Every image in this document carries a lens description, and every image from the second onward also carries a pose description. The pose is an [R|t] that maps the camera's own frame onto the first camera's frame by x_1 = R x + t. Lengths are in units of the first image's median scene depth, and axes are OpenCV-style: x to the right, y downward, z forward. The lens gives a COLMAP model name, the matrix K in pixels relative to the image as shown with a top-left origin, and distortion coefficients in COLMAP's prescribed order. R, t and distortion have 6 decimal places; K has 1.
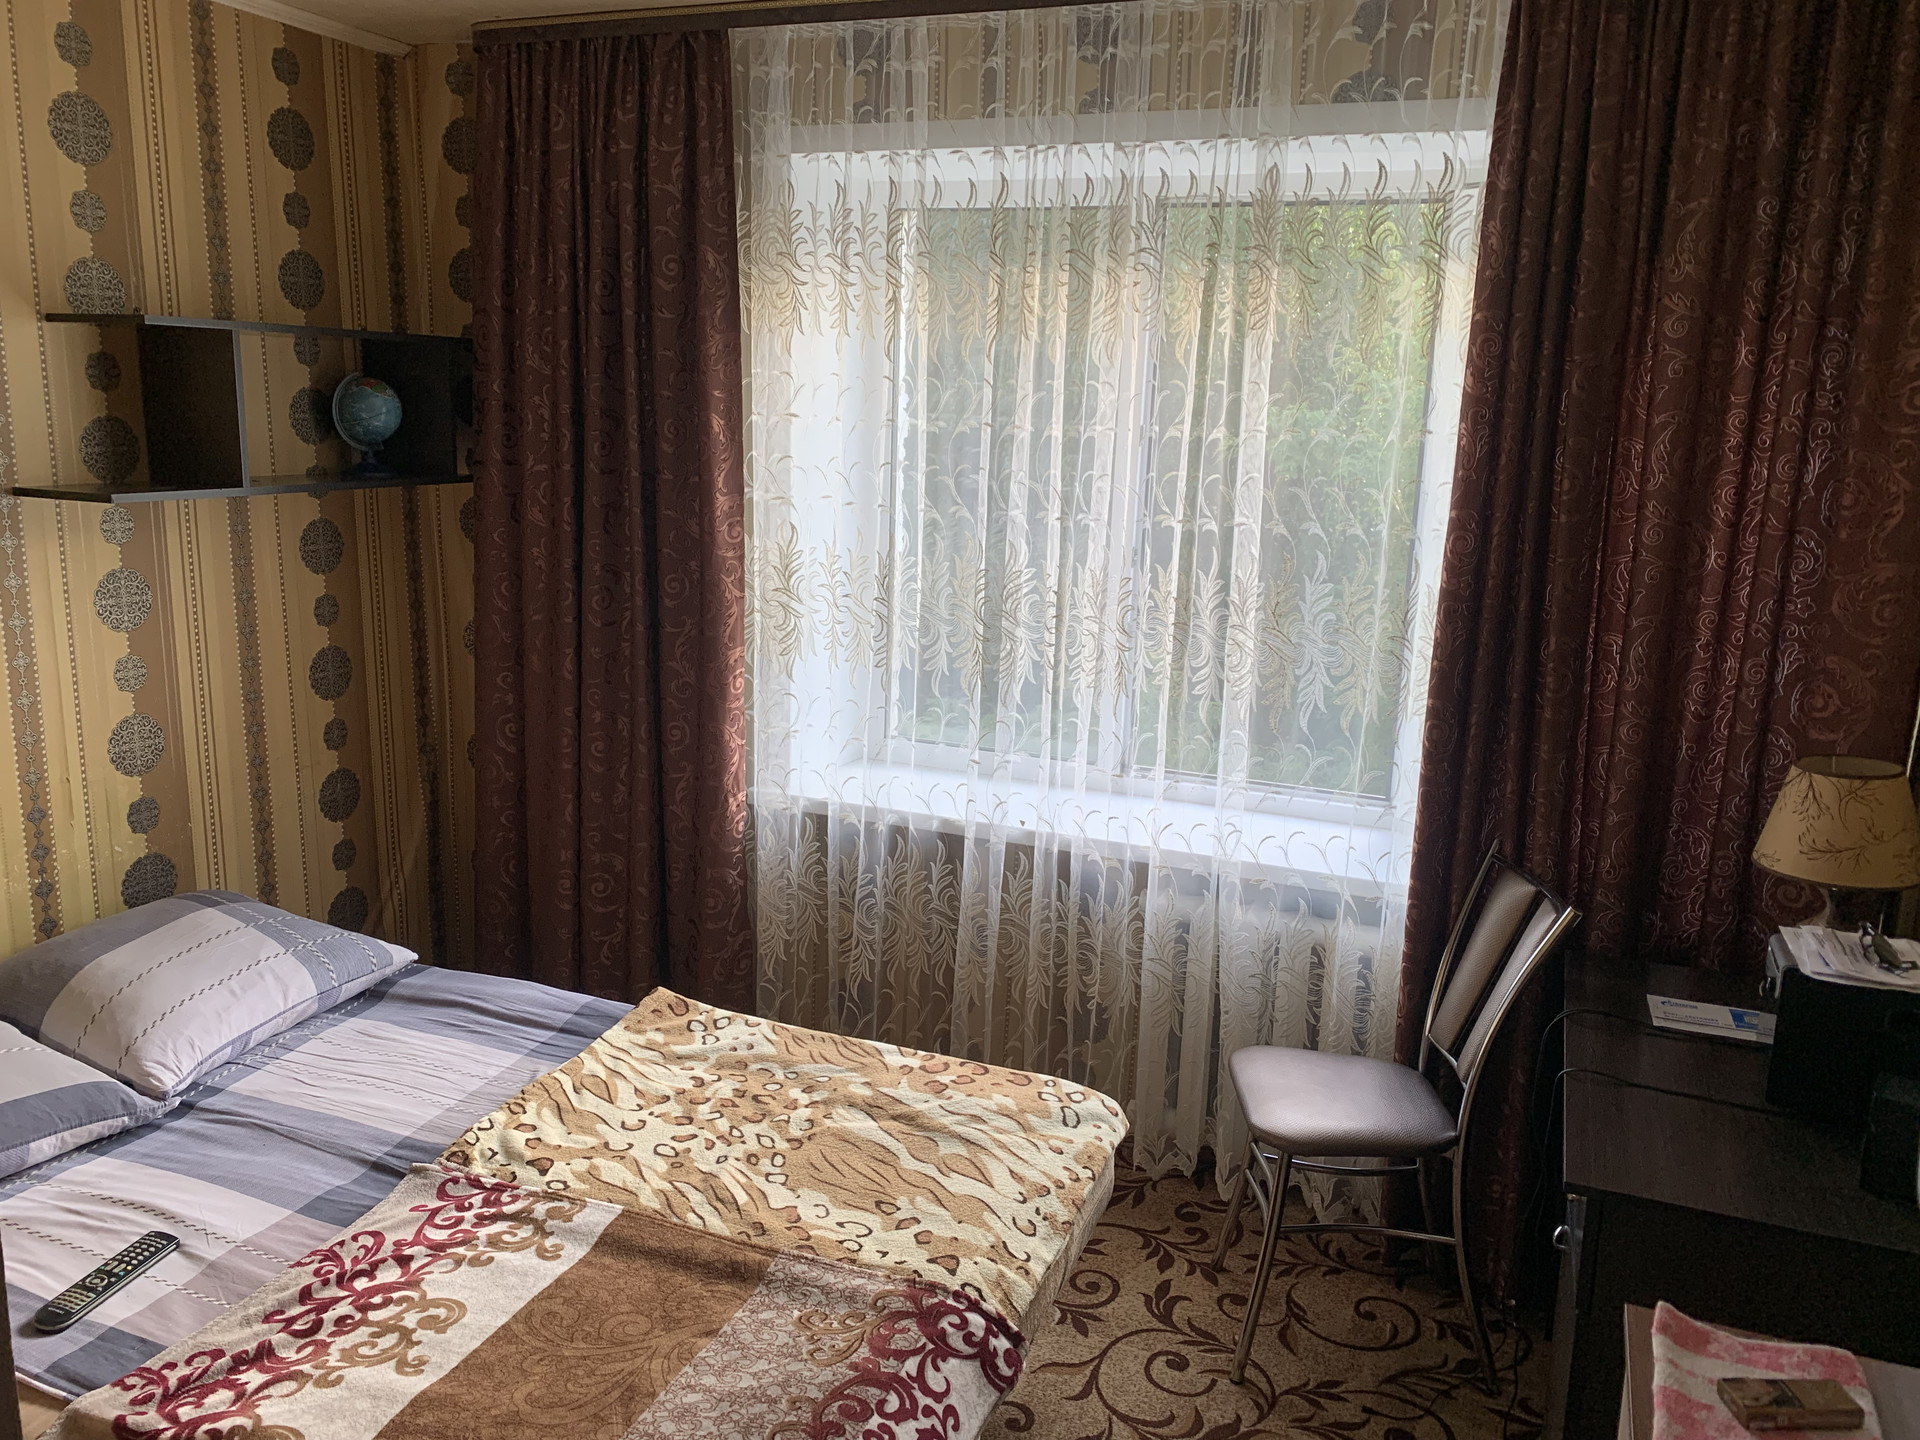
lens RADIAL K [[1448.7, 0, 955.3], [0, 1448.7, 714.3], [0, 0, 1]] dist [0.016884, -0.011423]
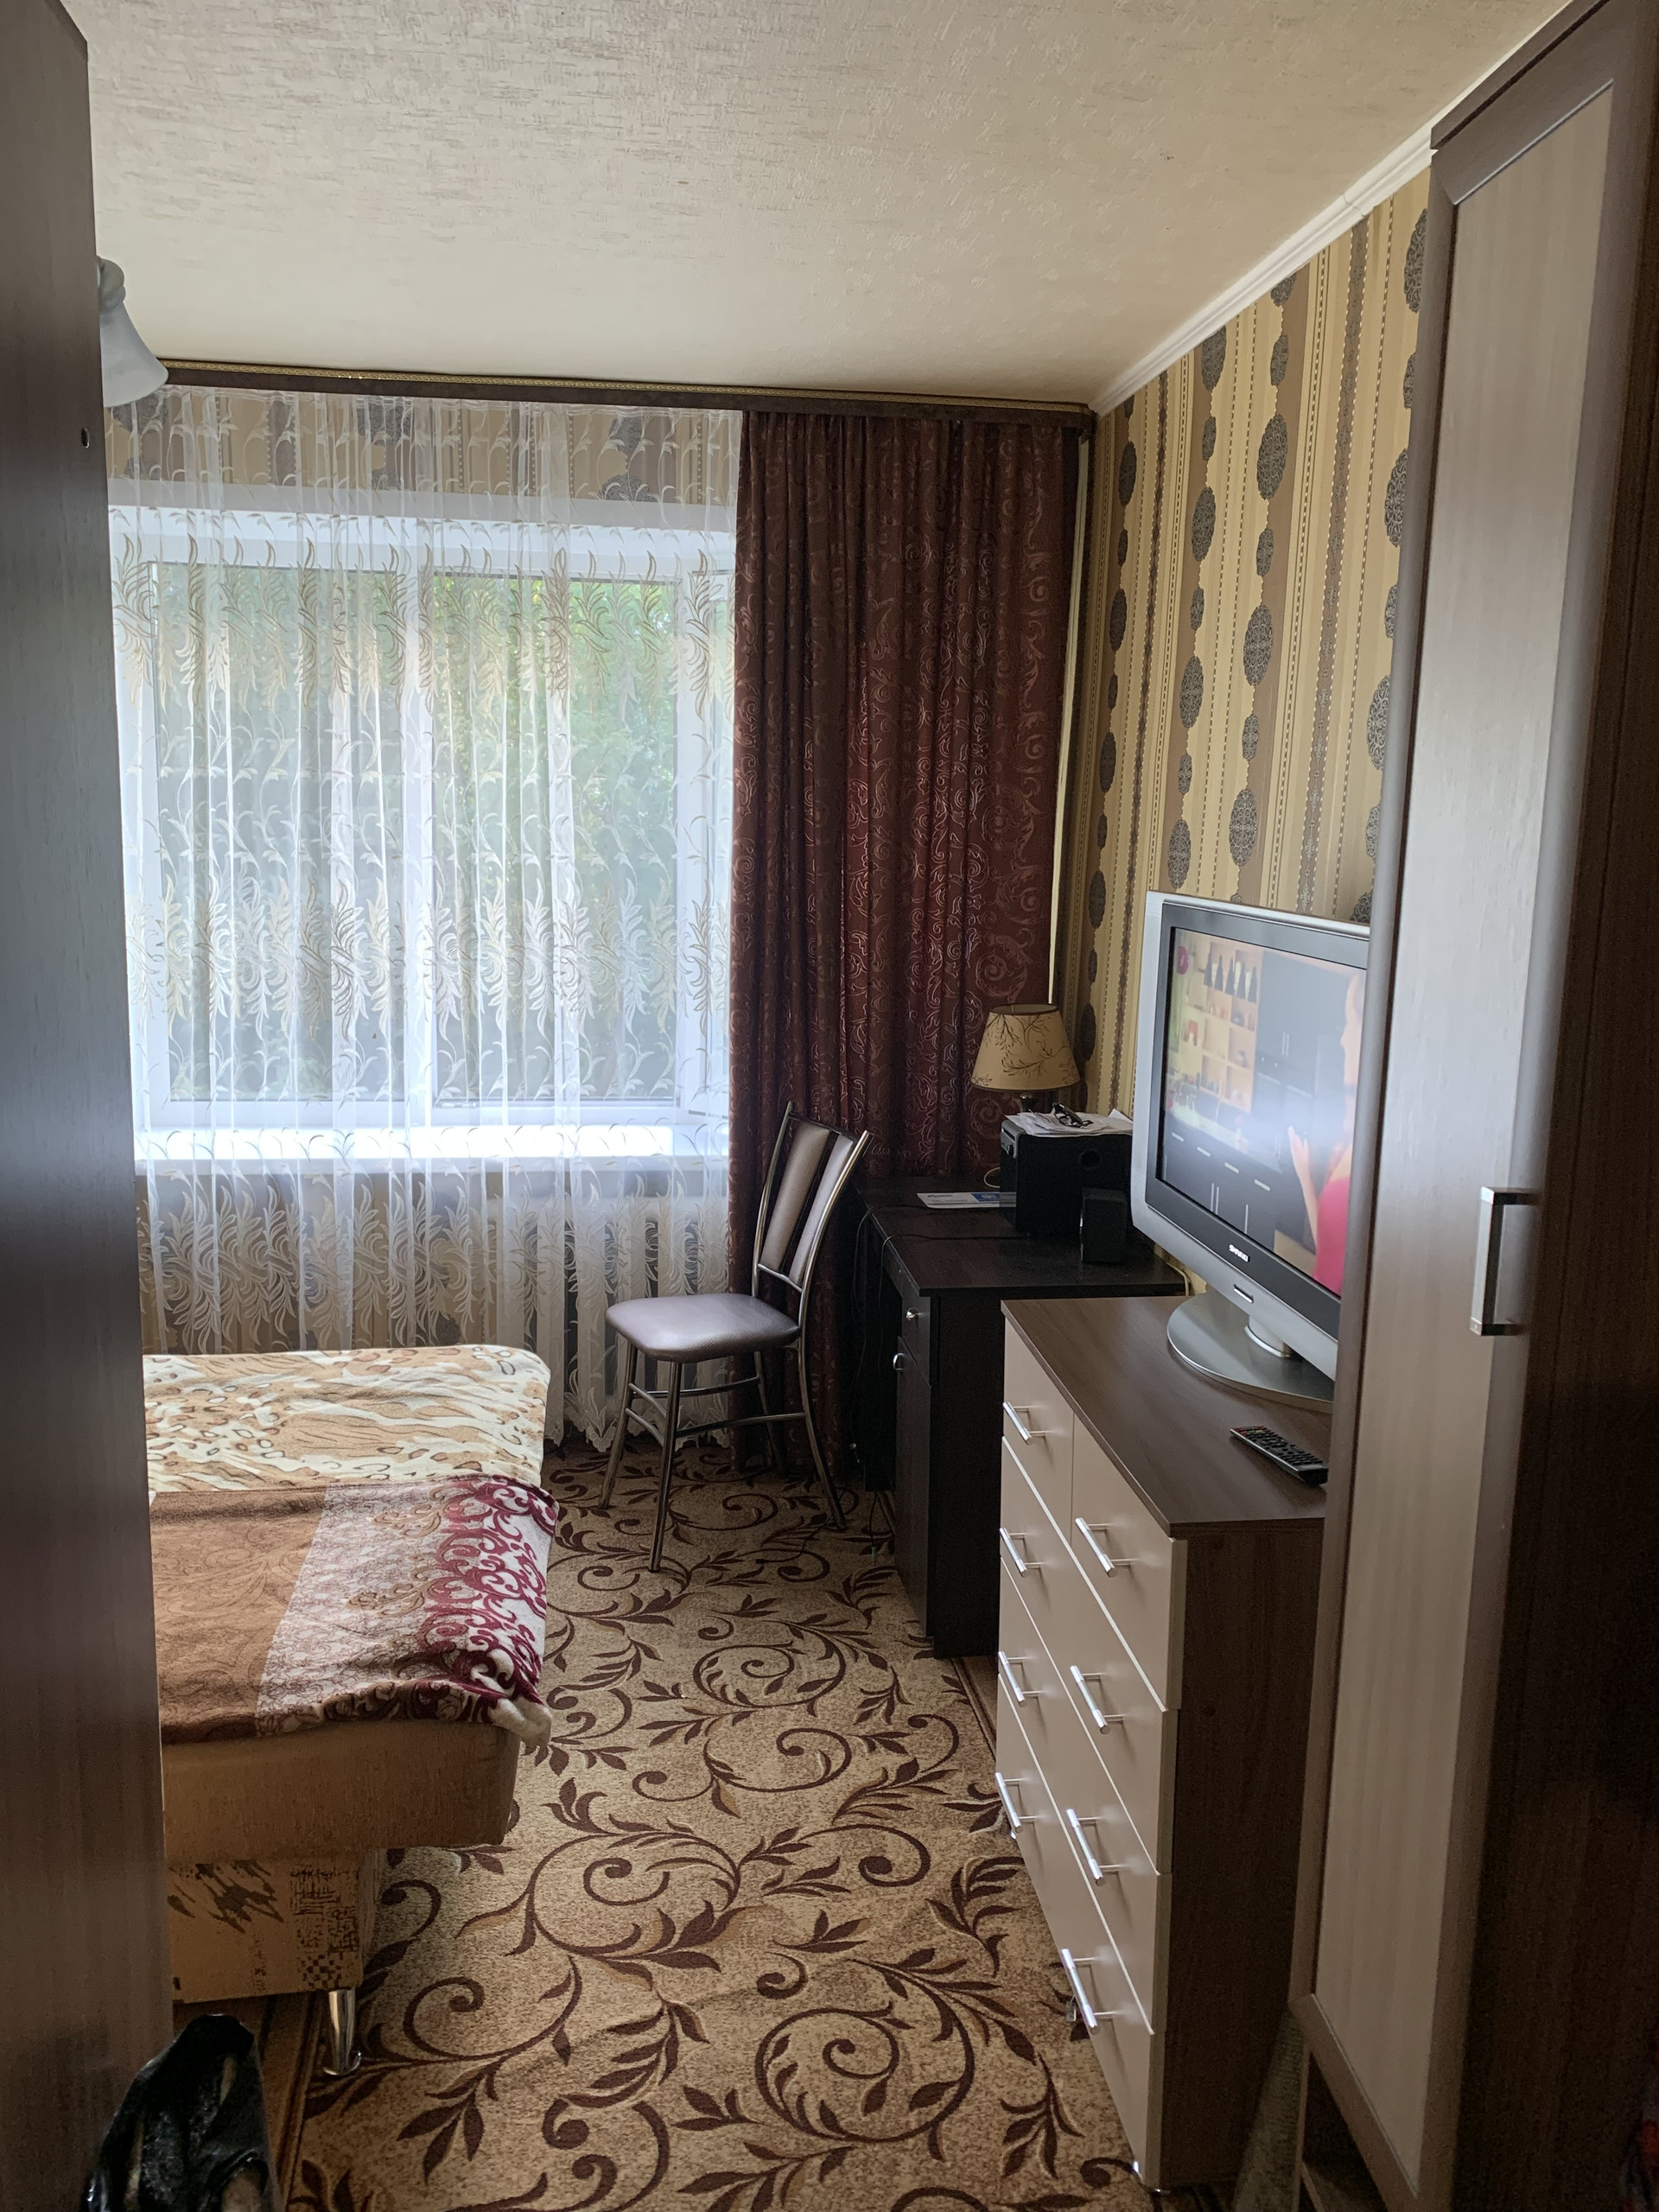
lens RADIAL K [[1627.9, 0, 833.9], [0, 1627.9, 1108.1], [0, 0, 1]] dist [0.133889, -0.327575]
pose [[0.868708, -0.105351, 0.483991, -0.300418], [0.111205, 0.993657, 0.016690, 0.078908], [-0.482679, 0.039324, 0.874914, -0.272038]]
